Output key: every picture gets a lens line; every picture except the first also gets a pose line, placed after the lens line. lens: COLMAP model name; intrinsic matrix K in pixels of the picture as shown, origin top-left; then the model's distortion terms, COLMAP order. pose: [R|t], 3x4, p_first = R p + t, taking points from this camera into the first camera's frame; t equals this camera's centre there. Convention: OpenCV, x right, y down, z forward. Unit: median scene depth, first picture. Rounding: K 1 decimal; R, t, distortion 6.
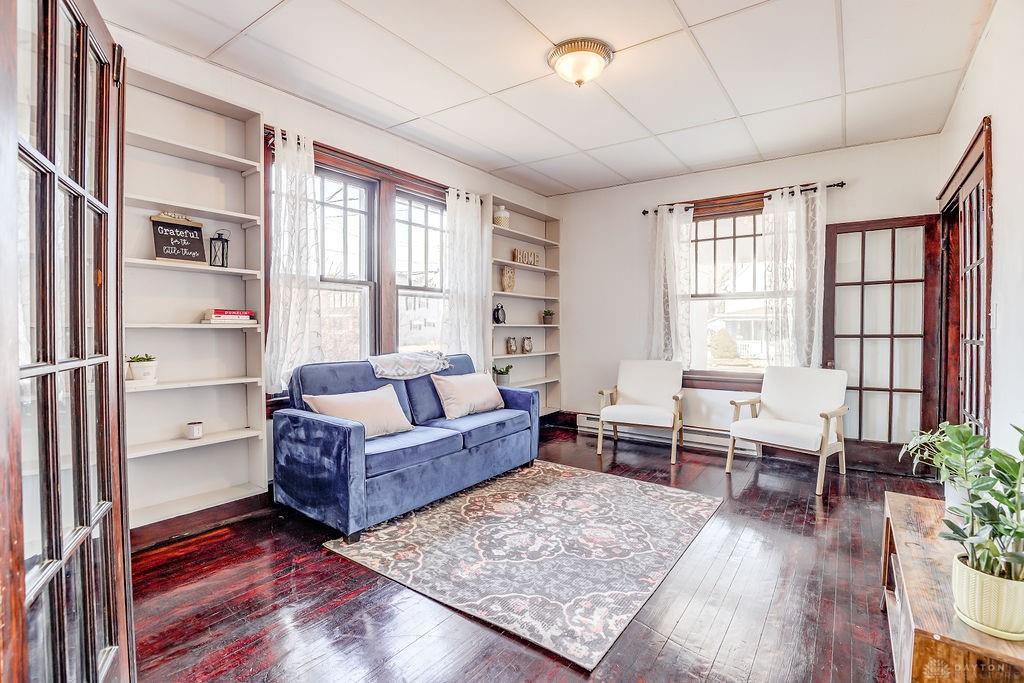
lens RADIAL K [[475.9, 0, 517.2], [0, 475.9, 330.2], [0, 0, 1]] dist [-0.037805, 0.008006]
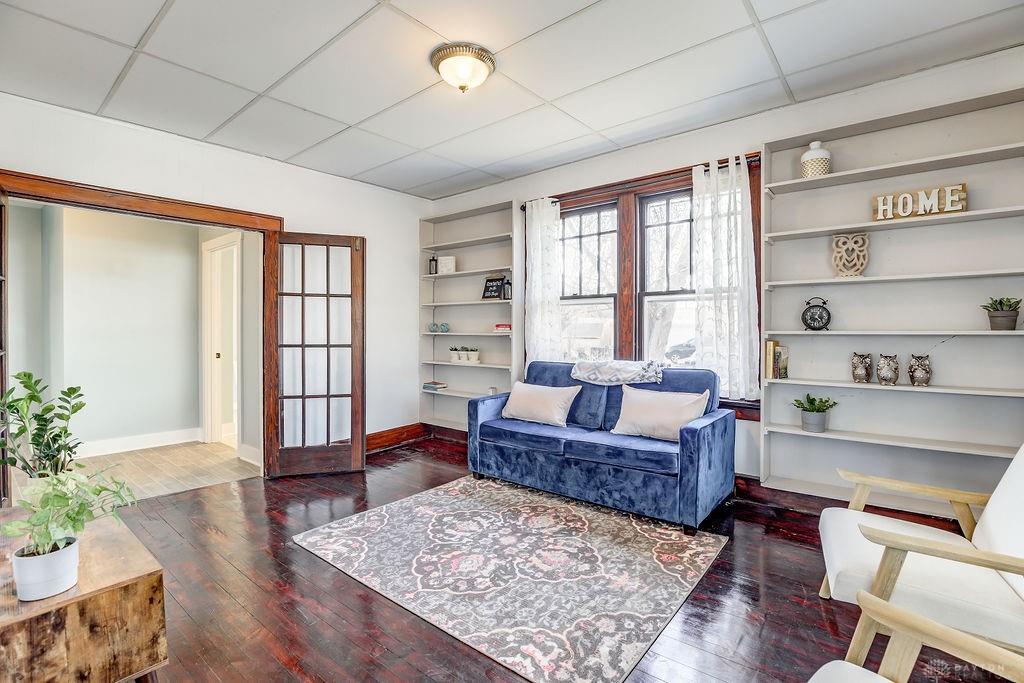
lens RADIAL K [[475.9, 0, 517.2], [0, 475.9, 330.2], [0, 0, 1]] dist [-0.037805, 0.008006]
pose [[-0.063772, -0.005796, -0.997948, 0.941549], [-0.007861, 0.999955, -0.005305, -0.011567], [0.997934, 0.007507, -0.063815, 1.002018]]
